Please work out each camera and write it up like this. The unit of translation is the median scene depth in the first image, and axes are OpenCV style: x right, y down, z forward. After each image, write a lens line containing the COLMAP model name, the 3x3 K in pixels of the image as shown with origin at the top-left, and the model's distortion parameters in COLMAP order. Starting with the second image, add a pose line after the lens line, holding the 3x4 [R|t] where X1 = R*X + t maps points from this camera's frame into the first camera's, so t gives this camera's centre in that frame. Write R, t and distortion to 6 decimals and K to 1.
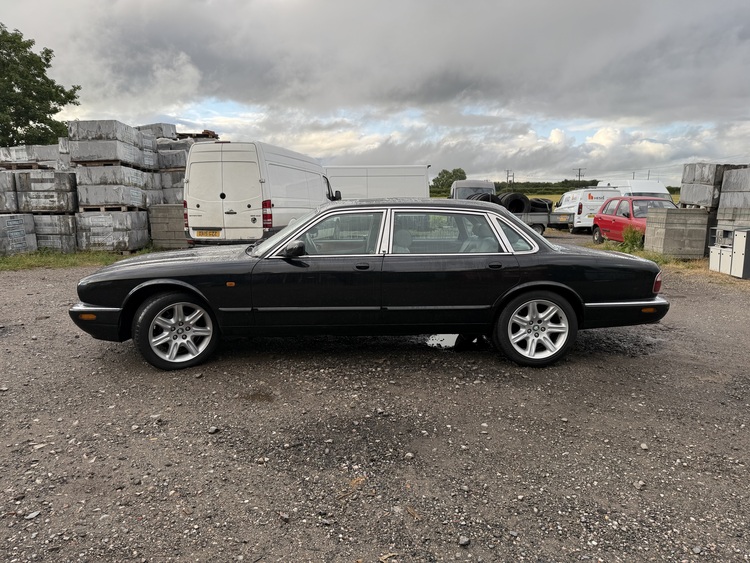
lens RADIAL K [[532.8, 0, 374.8], [0, 532.8, 278.6], [0, 0, 1]] dist [-0.000524, -0.013088]
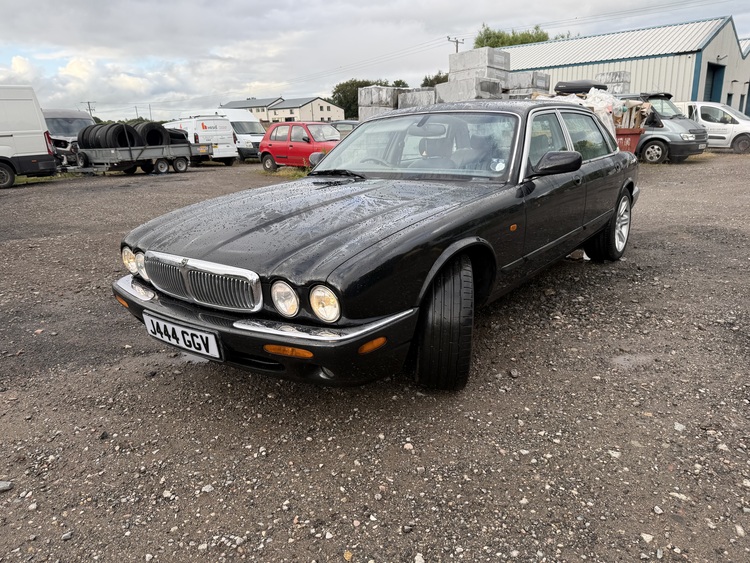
lens RADIAL K [[532.8, 0, 376.6], [0, 532.8, 285.3], [0, 0, 1]] dist [-0.000524, -0.013088]
pose [[0.643308, -0.240498, 0.726854, -0.191942], [0.147217, 0.970522, 0.190826, -0.015444], [-0.751320, -0.015754, 0.659750, 0.151140]]
